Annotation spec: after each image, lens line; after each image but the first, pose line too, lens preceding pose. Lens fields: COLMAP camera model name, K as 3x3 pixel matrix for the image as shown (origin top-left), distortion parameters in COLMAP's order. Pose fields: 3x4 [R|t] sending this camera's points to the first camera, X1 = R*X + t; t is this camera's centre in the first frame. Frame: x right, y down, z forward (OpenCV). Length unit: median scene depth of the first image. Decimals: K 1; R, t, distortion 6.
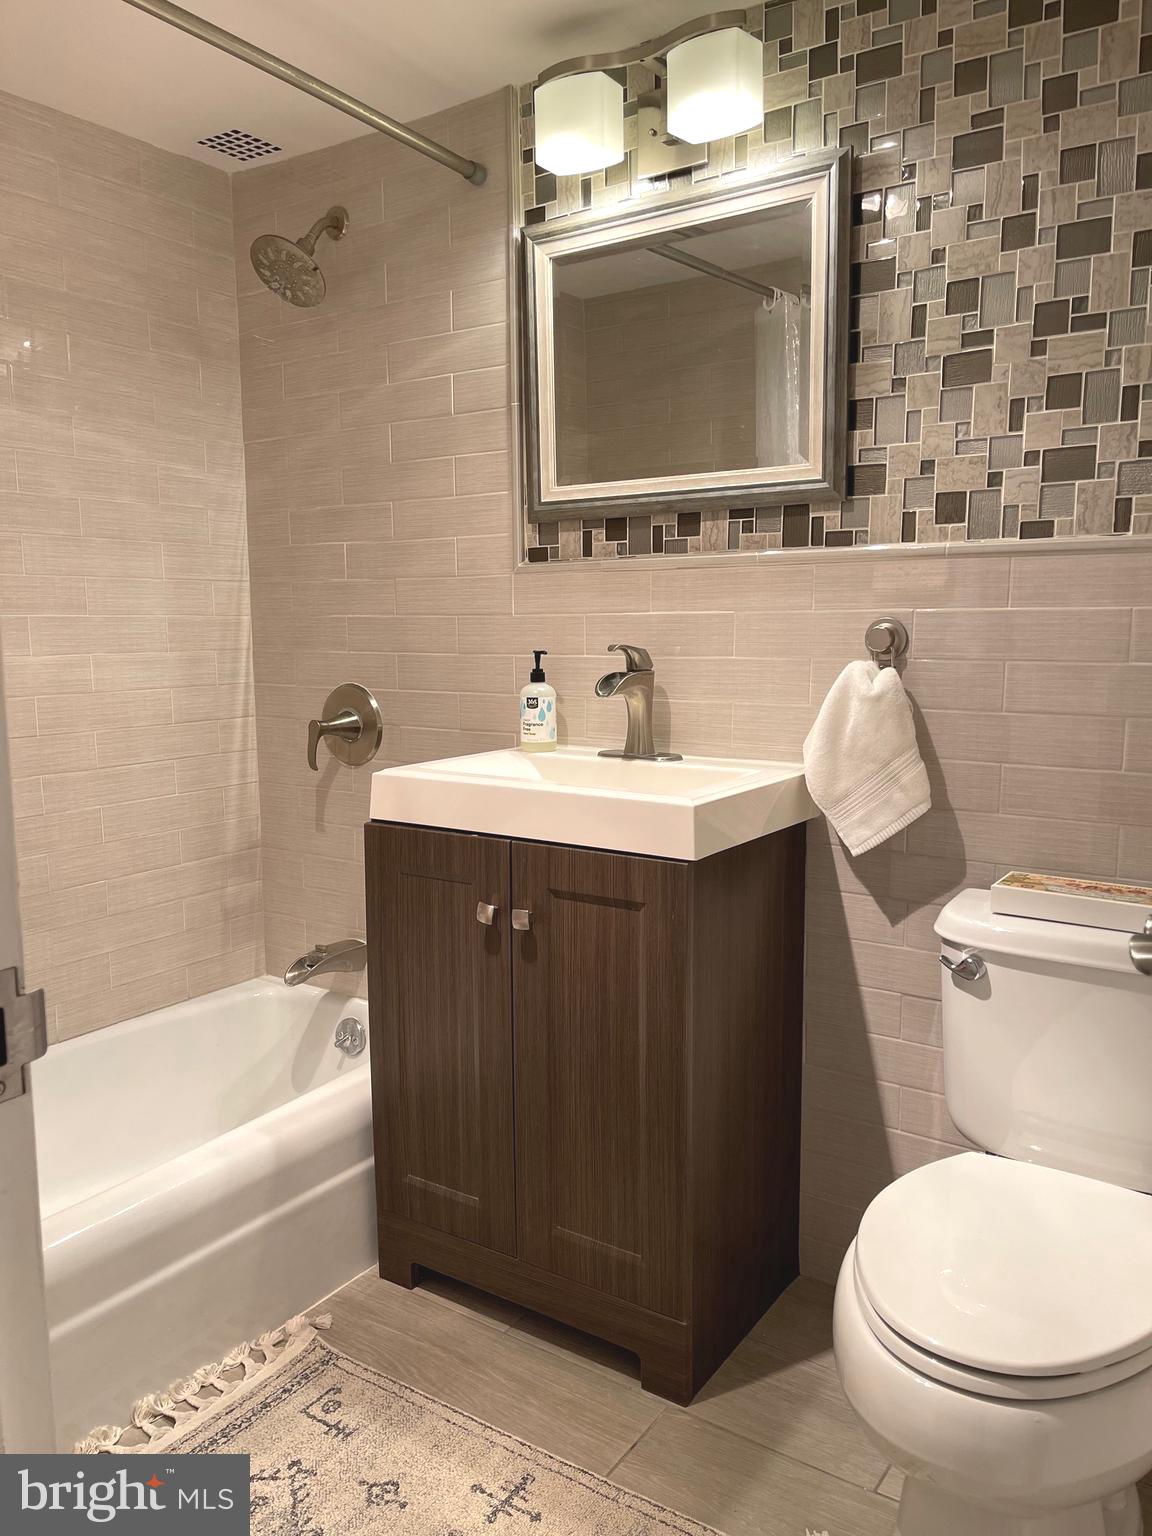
lens RADIAL K [[1159.1, 0, 579.6], [0, 1159.1, 768.0], [0, 0, 1]] dist [0.054384, -0.072352]
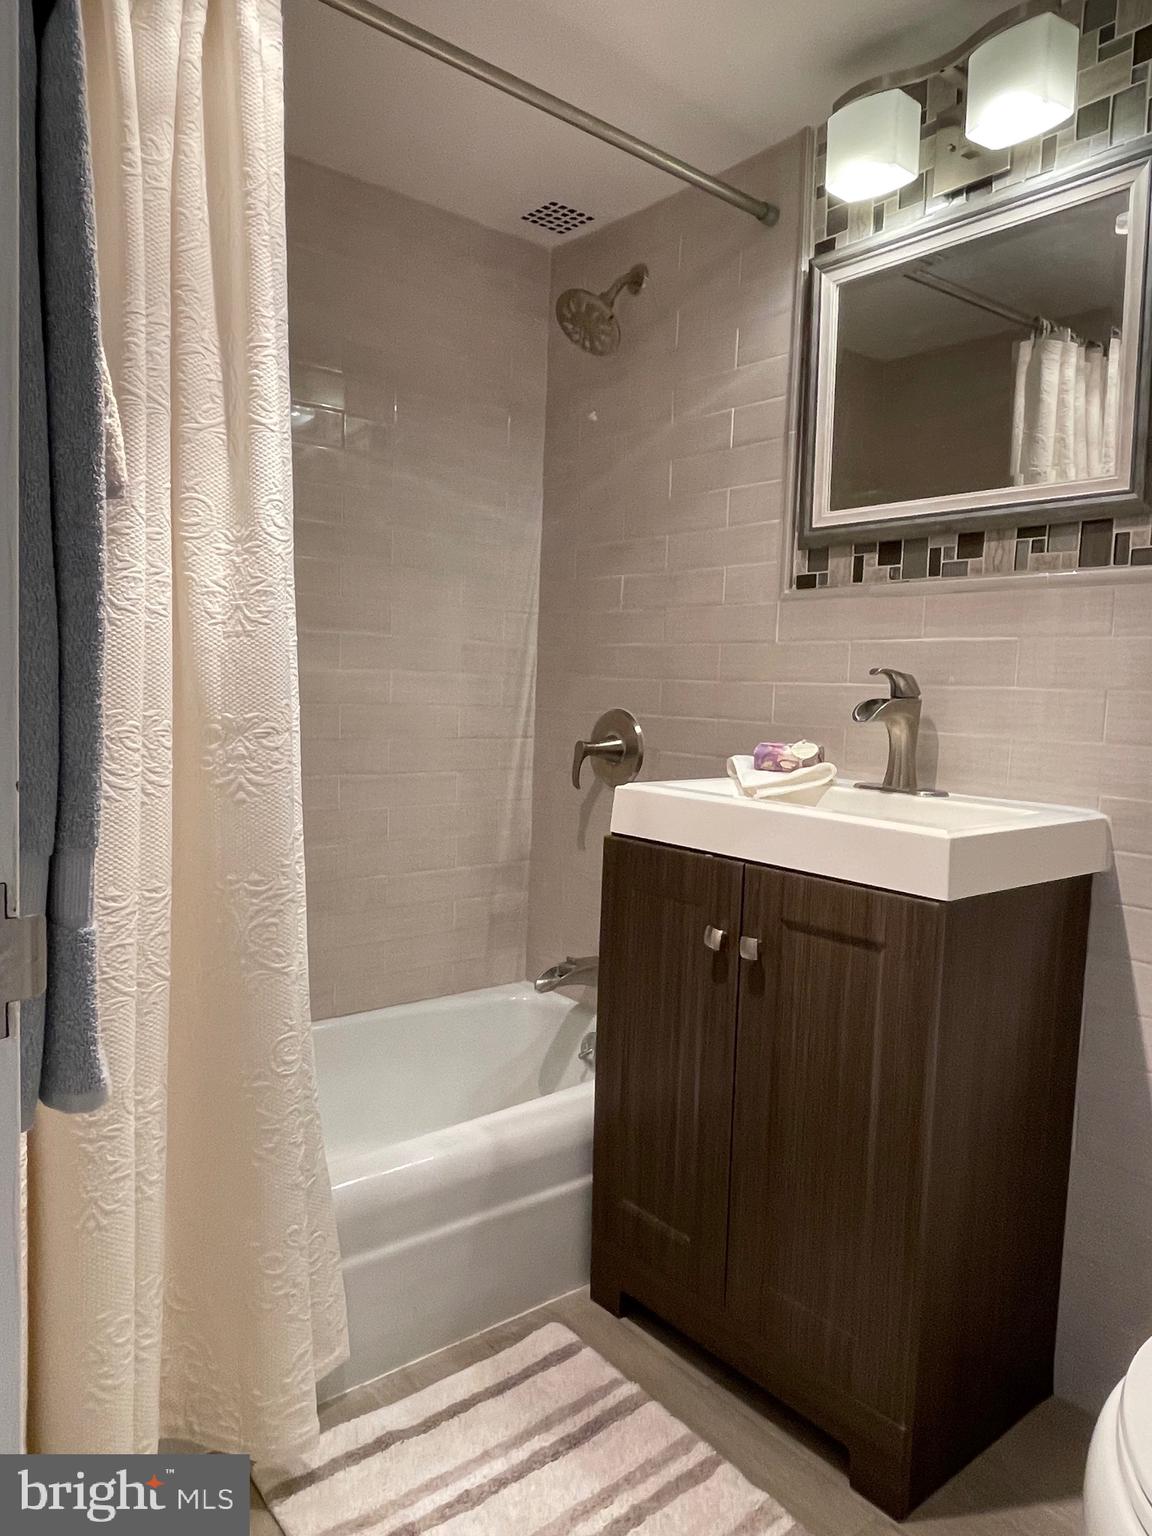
lens RADIAL K [[1021.1, 0, 573.6], [0, 1021.1, 764.5], [0, 0, 1]] dist [-0.000652, -0.010217]
pose [[0.956584, 0.060714, -0.285064, 0.033490], [-0.077375, 0.995868, -0.047541, 0.028137], [0.281000, 0.067533, 0.957329, 0.138251]]
